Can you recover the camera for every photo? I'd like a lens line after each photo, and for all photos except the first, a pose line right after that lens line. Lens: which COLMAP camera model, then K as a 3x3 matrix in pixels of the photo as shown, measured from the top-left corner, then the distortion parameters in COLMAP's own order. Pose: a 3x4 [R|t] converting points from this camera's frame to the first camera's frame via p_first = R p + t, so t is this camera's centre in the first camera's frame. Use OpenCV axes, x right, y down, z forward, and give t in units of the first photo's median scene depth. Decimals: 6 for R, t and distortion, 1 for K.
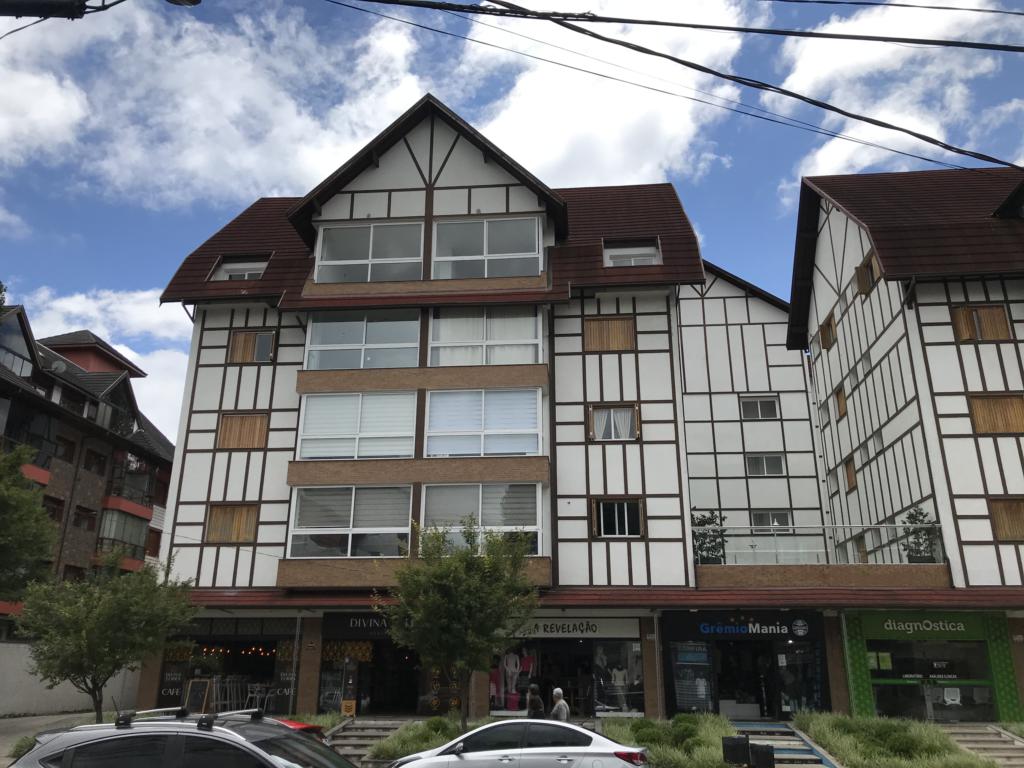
lens RADIAL K [[833.5, 0, 512.2], [0, 833.5, 386.2], [0, 0, 1]] dist [0.015516, -0.012225]
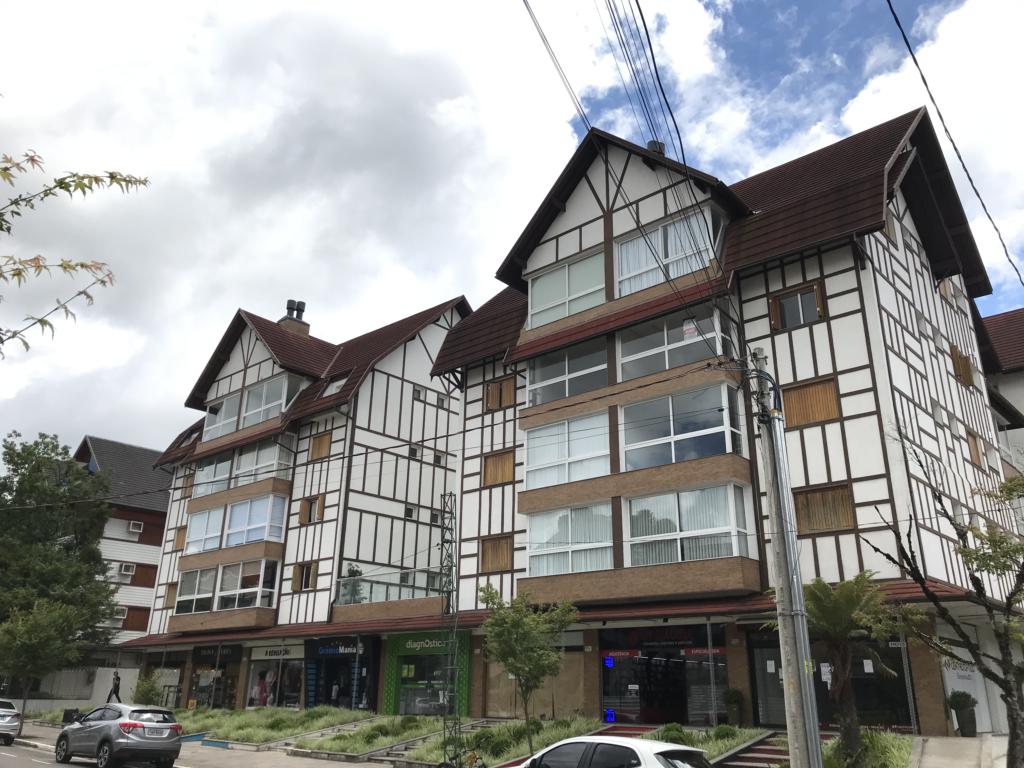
lens RADIAL K [[813.7, 0, 527.3], [0, 813.7, 363.3], [0, 0, 1]] dist [0.032505, -0.008988]
pose [[0.814790, -0.218898, -0.536844, 1.252589], [0.201250, 0.975192, -0.092188, 0.000192], [0.543706, -0.032927, 0.838630, 0.001423]]
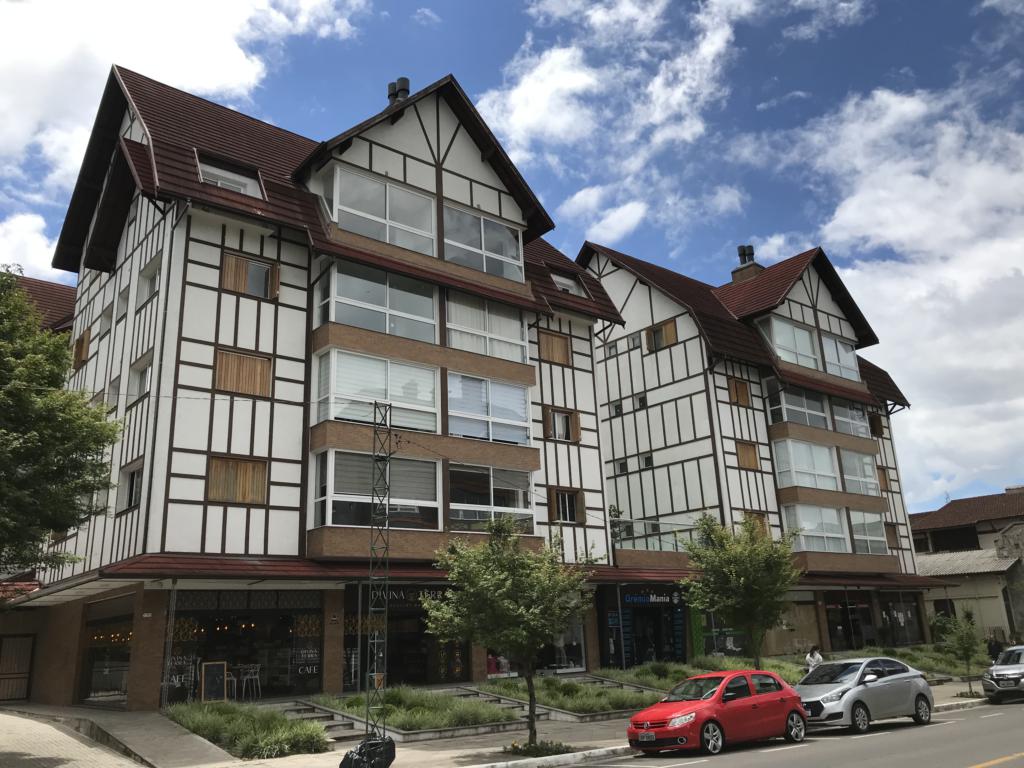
lens RADIAL K [[833.5, 0, 514.2], [0, 833.5, 382.2], [0, 0, 1]] dist [0.015516, -0.012225]
pose [[0.710172, 0.170296, 0.683122, -0.733747], [-0.192121, 0.980354, -0.044665, 0.049081], [-0.677308, -0.099523, 0.728937, 0.191954]]
